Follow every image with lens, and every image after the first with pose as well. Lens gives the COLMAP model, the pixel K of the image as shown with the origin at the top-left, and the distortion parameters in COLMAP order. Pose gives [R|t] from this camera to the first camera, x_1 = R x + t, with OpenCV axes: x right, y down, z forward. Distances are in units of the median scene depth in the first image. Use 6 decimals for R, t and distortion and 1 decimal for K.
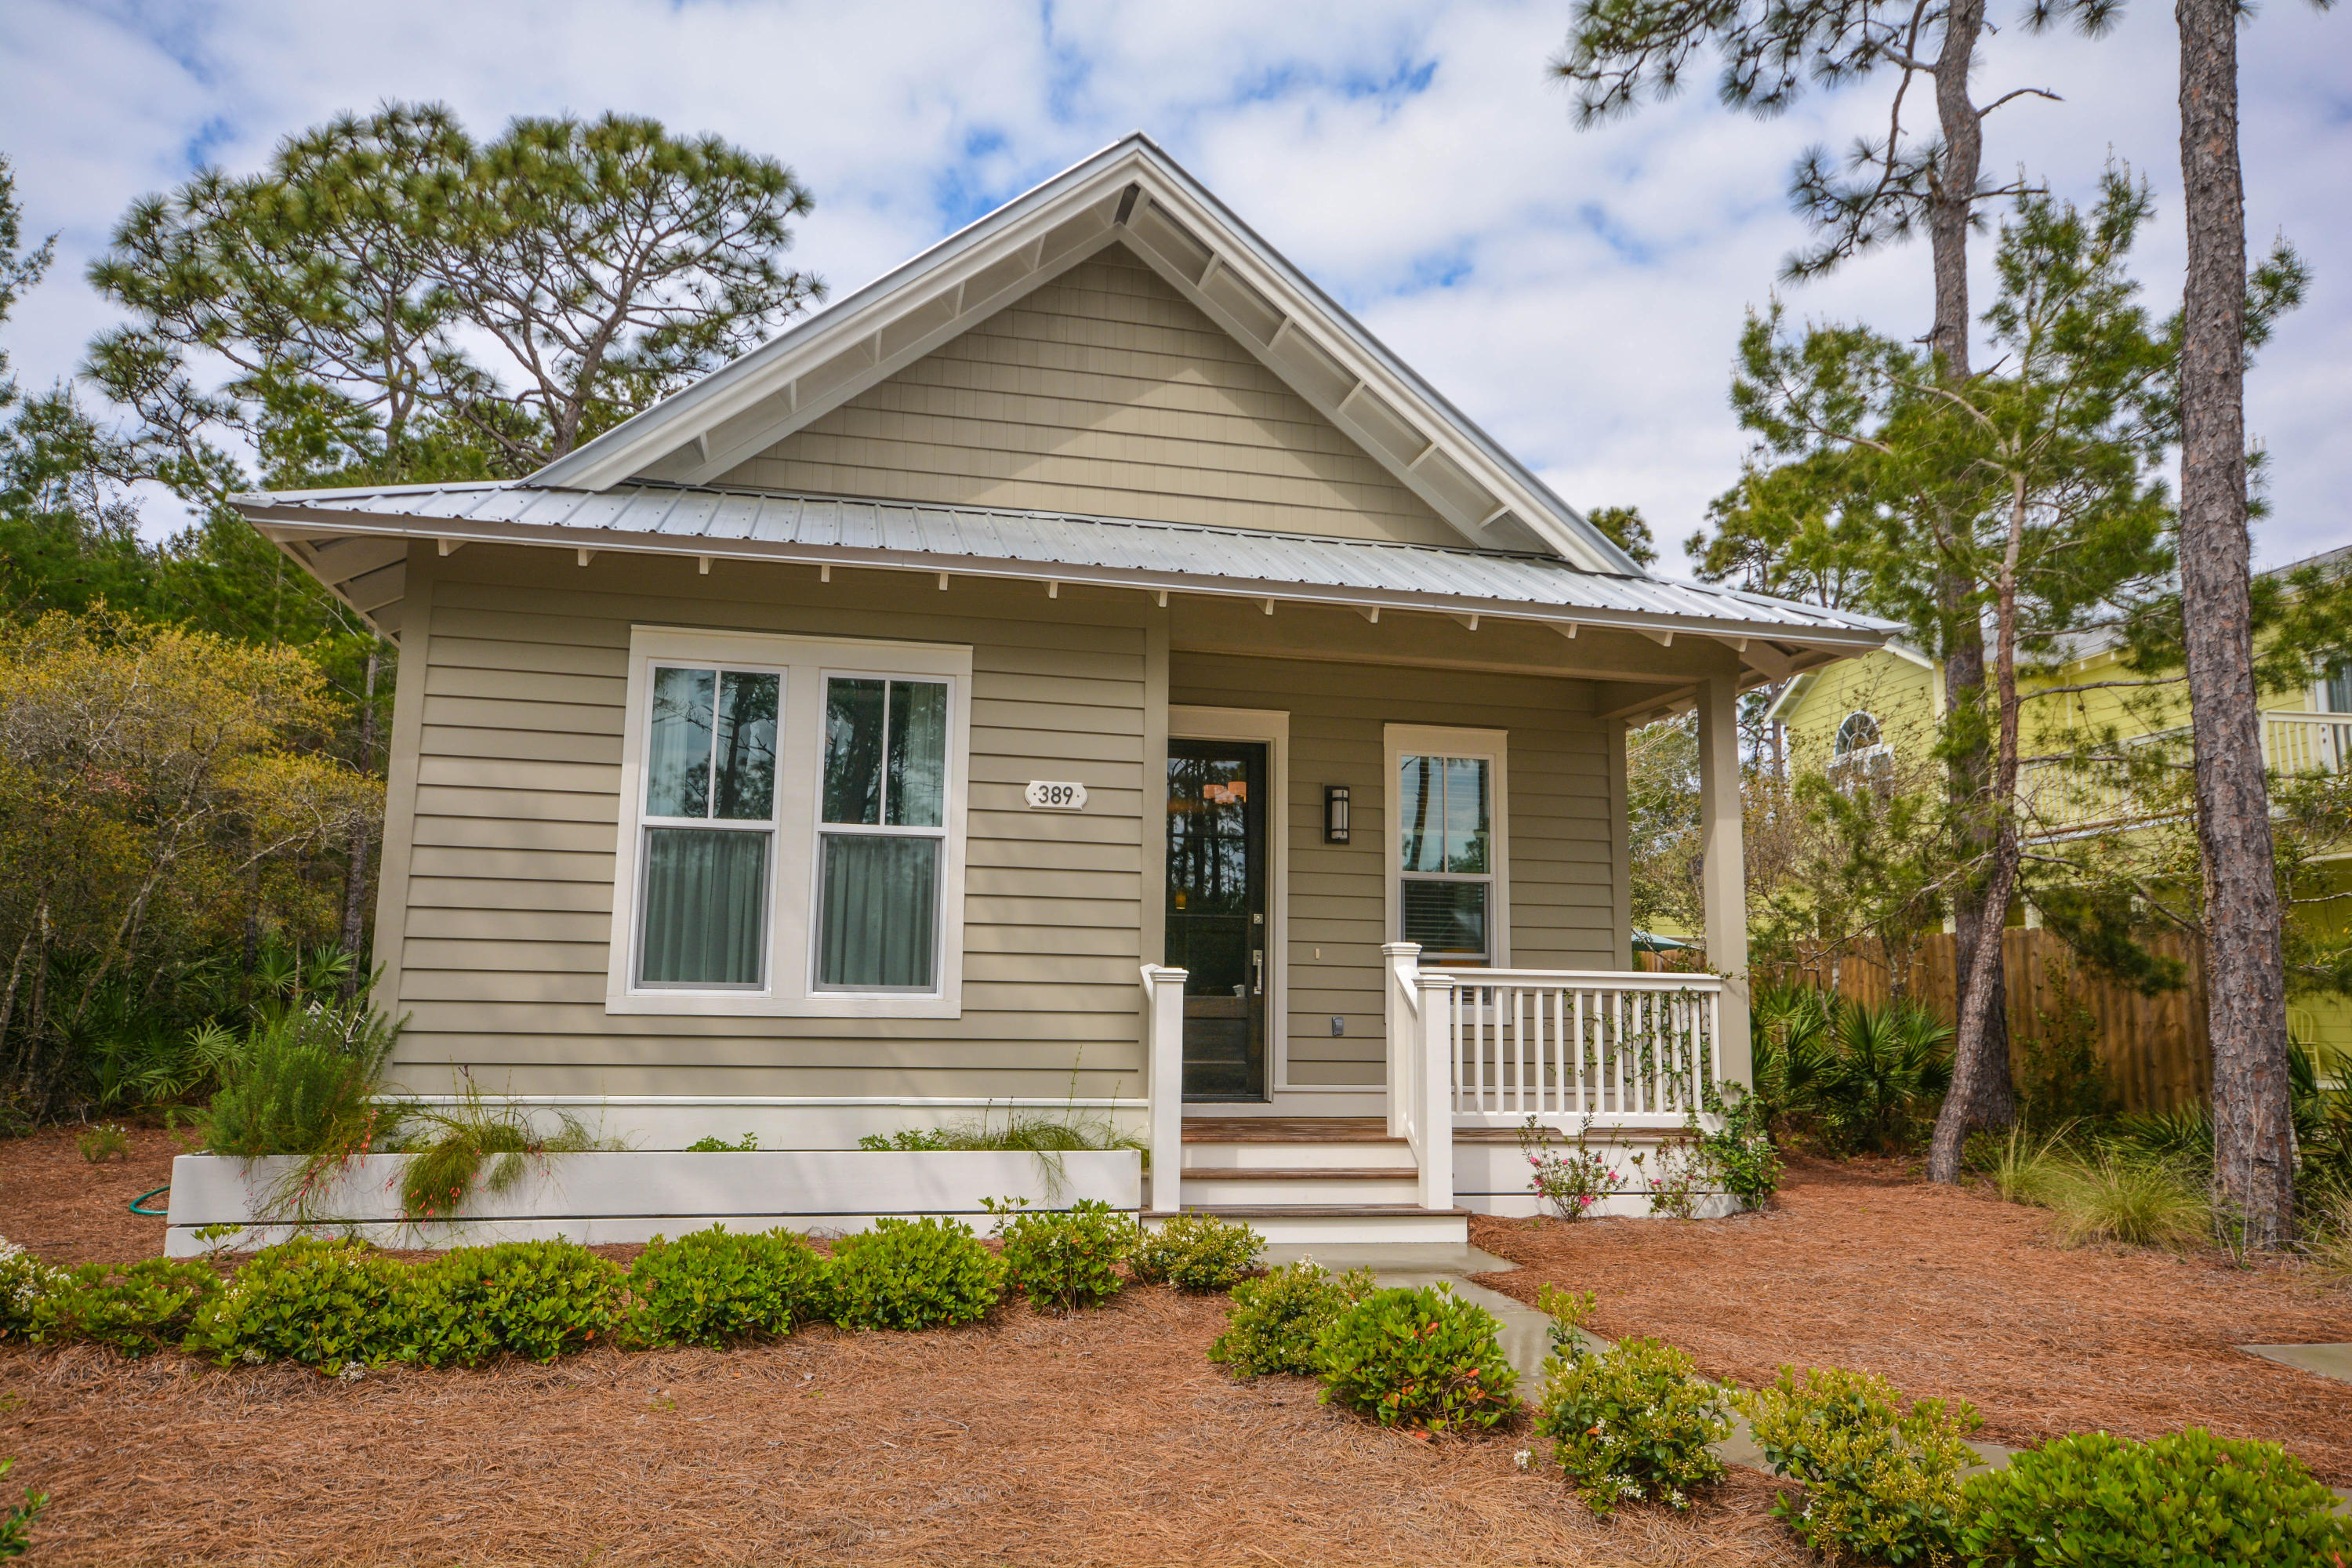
lens RADIAL K [[1557.8, 0, 1182.5], [0, 1557.8, 789.3], [0, 0, 1]] dist [0.025972, 0.003575]
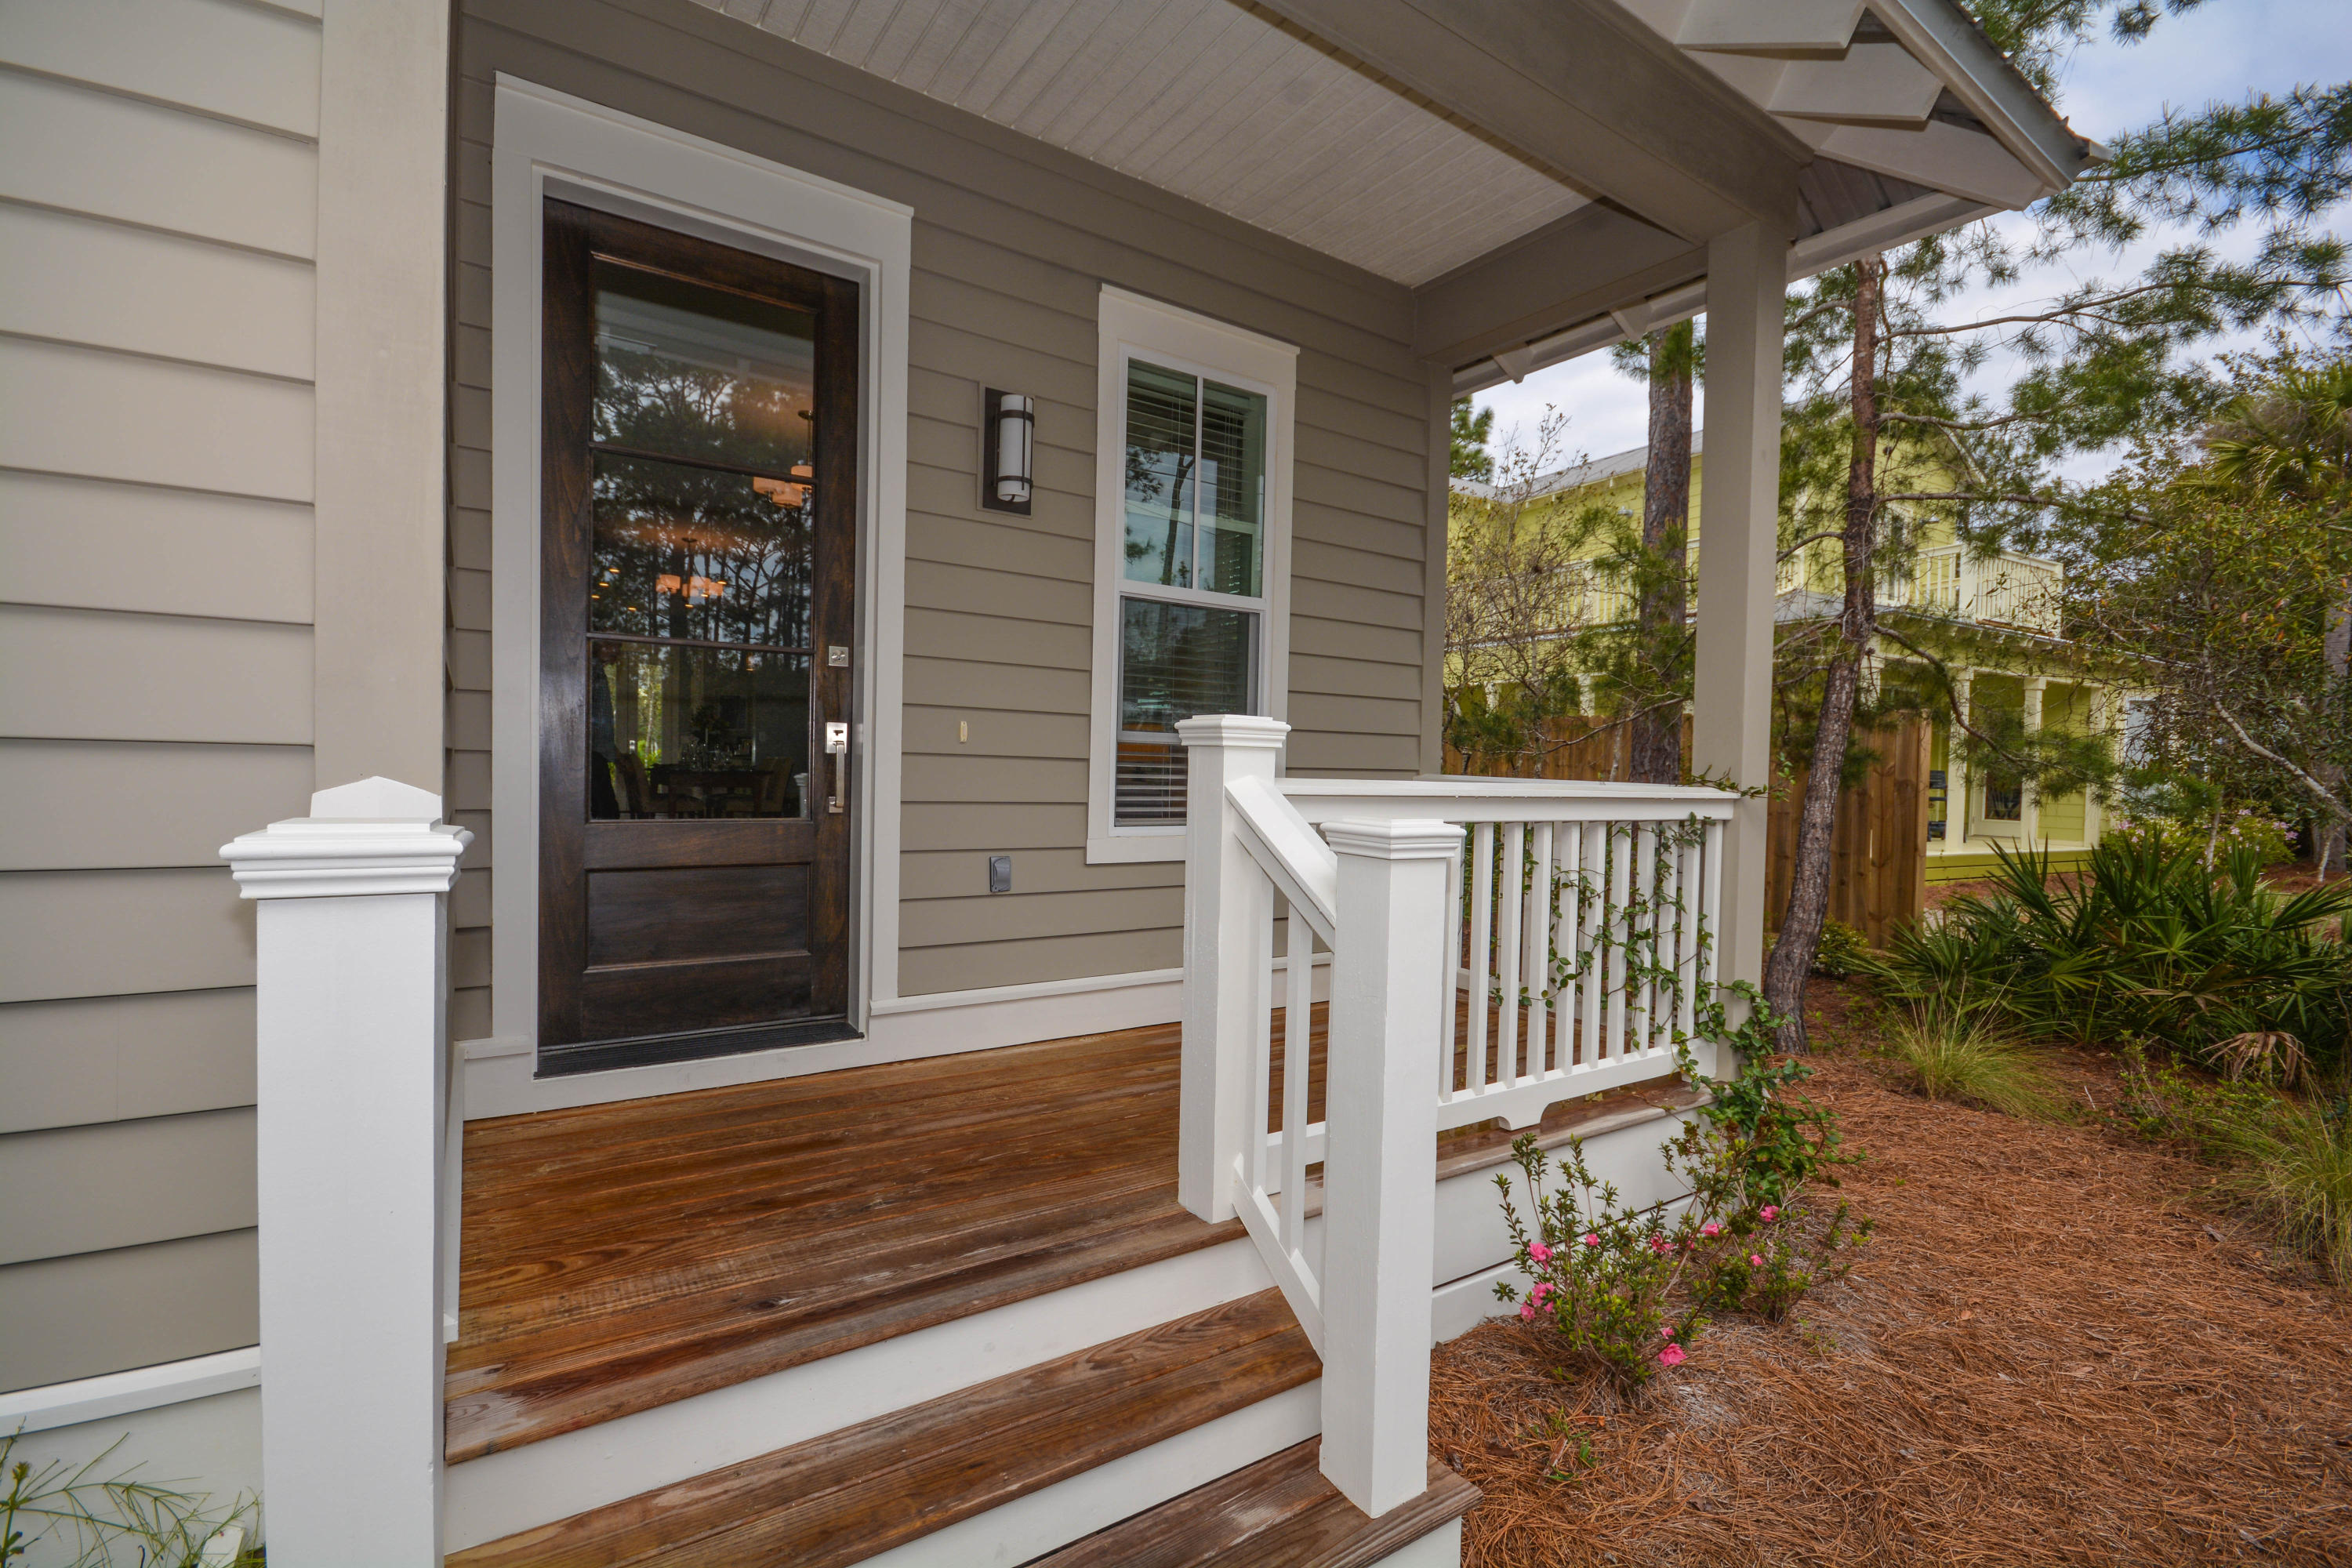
lens RADIAL K [[1029.7, 0, 1179.6], [0, 1029.7, 797.1], [0, 0, 1]] dist [0.006954, -0.009865]
pose [[0.930941, -0.001907, 0.365165, 0.036627], [-0.063446, 0.983933, 0.166886, 0.078690], [-0.359616, -0.178530, 0.915862, 0.791966]]
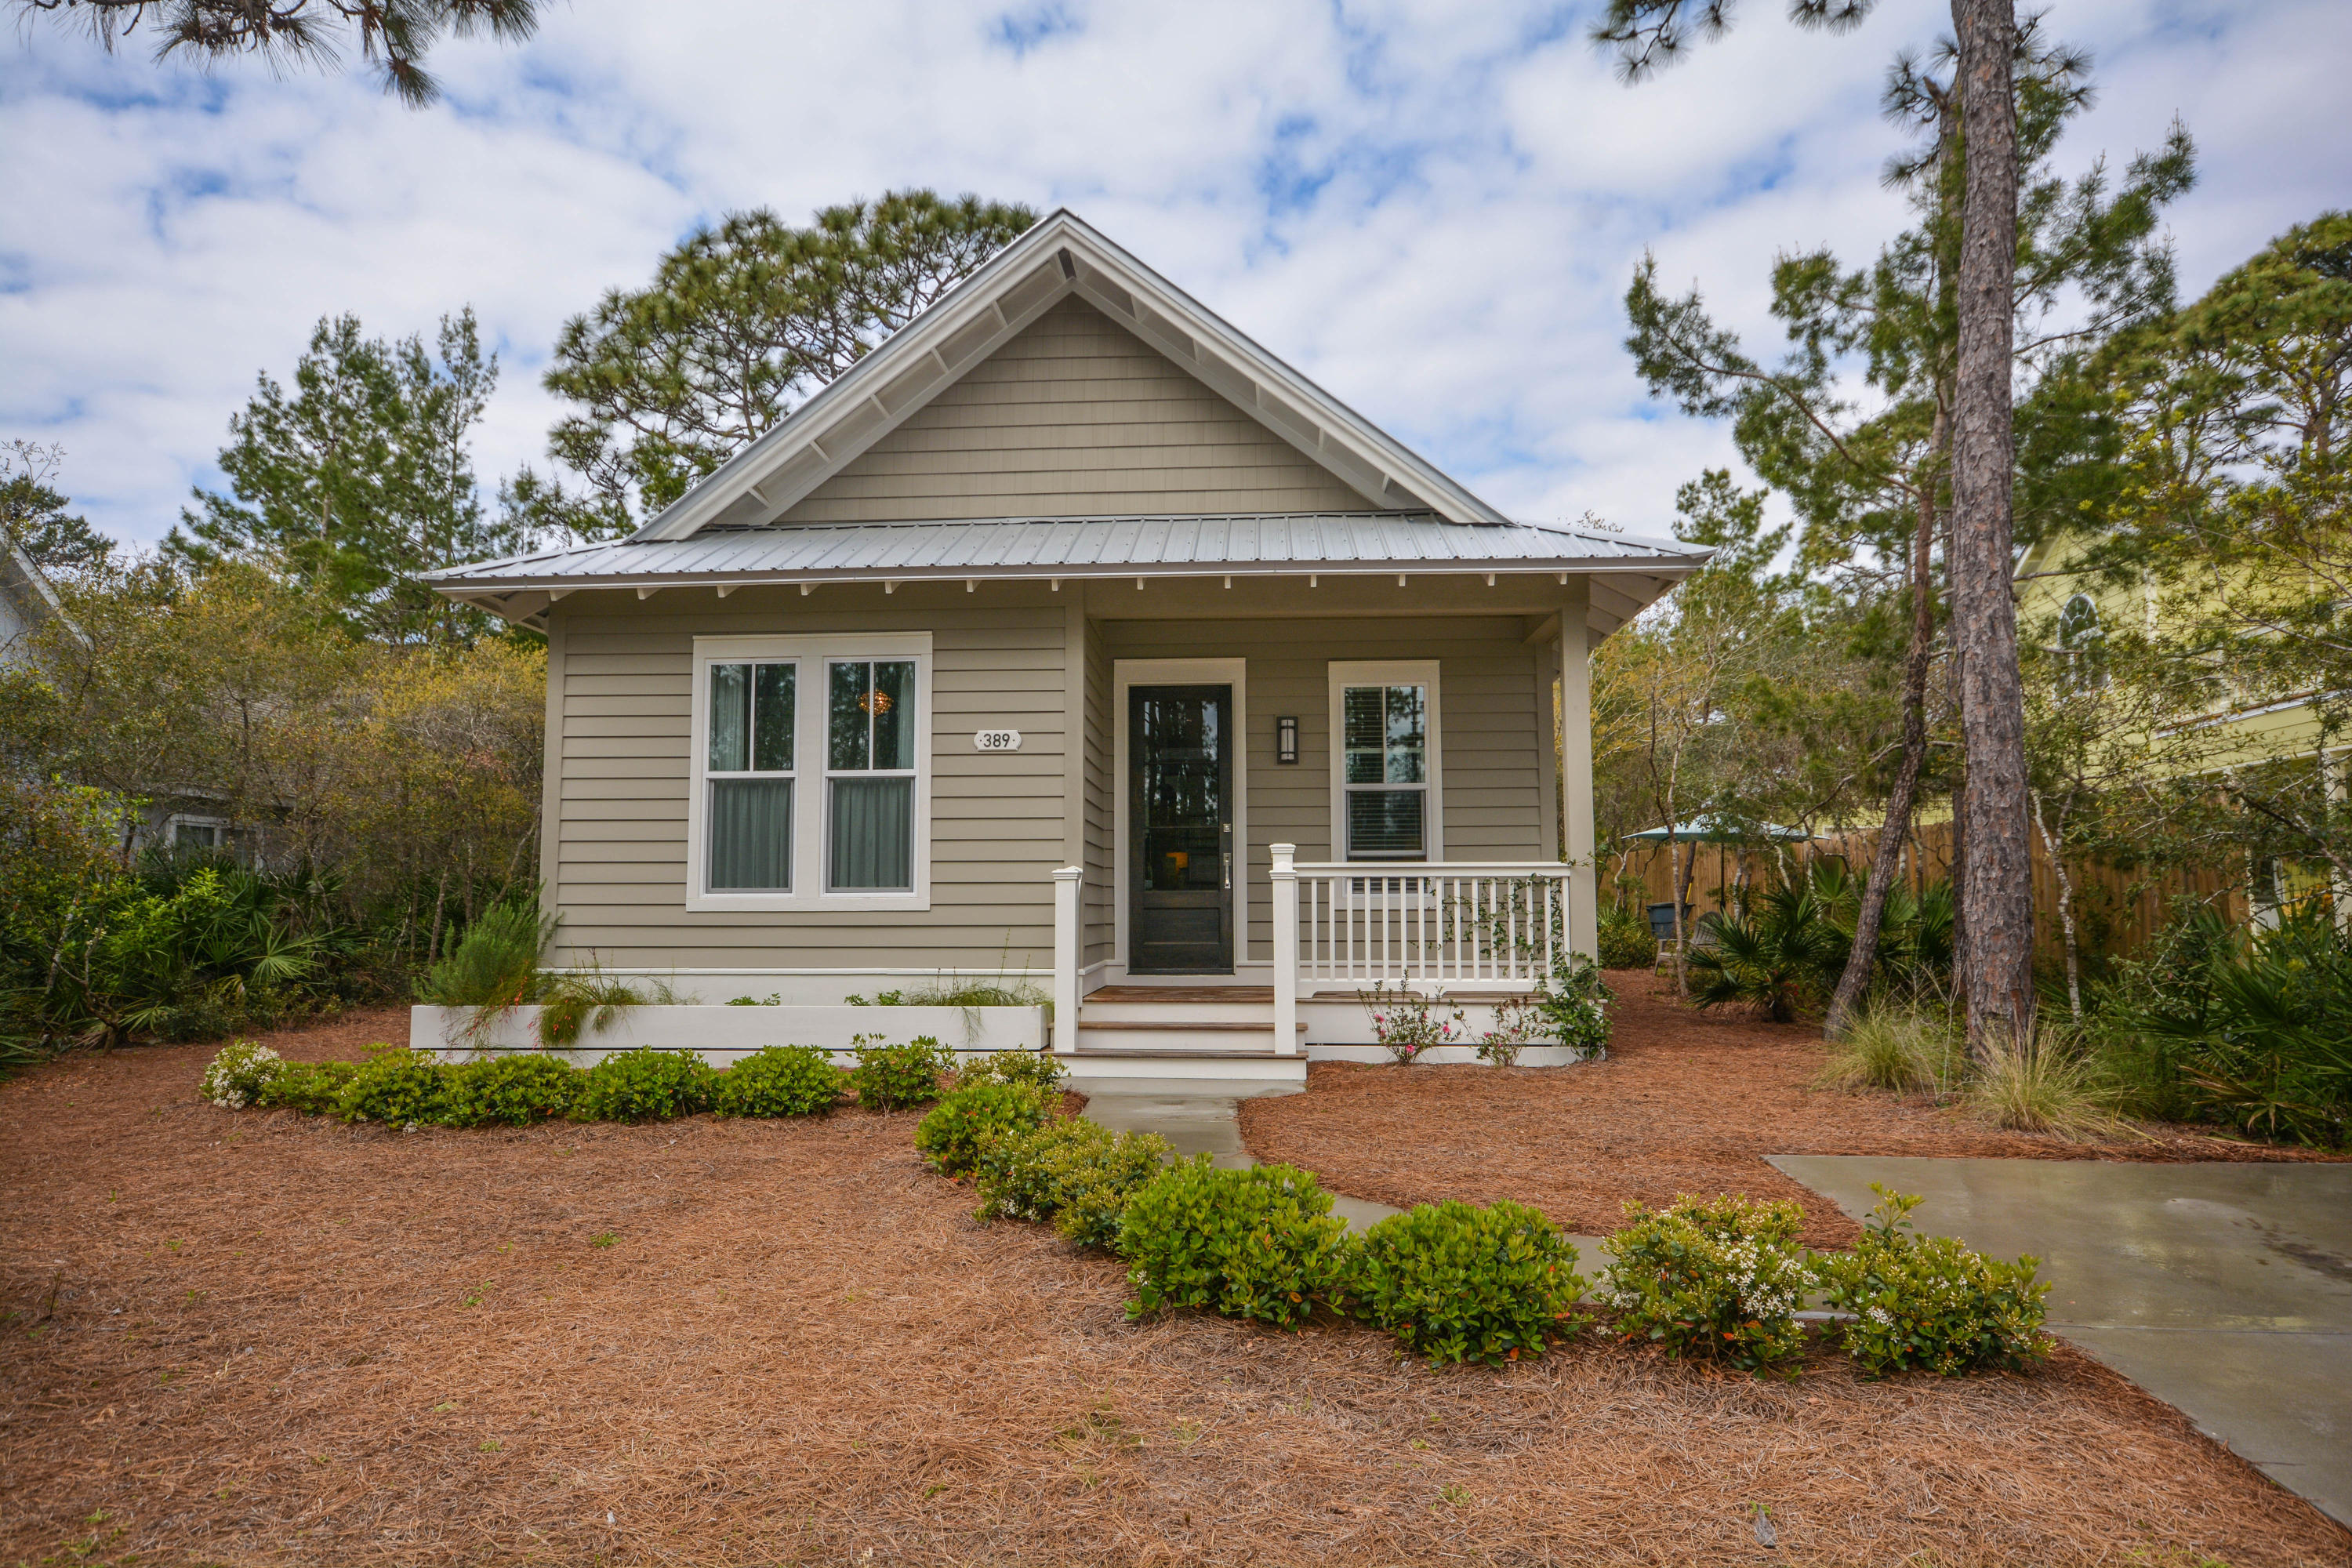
lens RADIAL K [[1424.0, 0, 1179.1], [0, 1424.0, 785.0], [0, 0, 1]] dist [0.022149, 0.002721]
pose [[0.958915, -0.043507, -0.280338, 0.391171], [0.057582, 0.997450, 0.042166, -0.000717], [0.277788, -0.056576, 0.958975, -0.107510]]
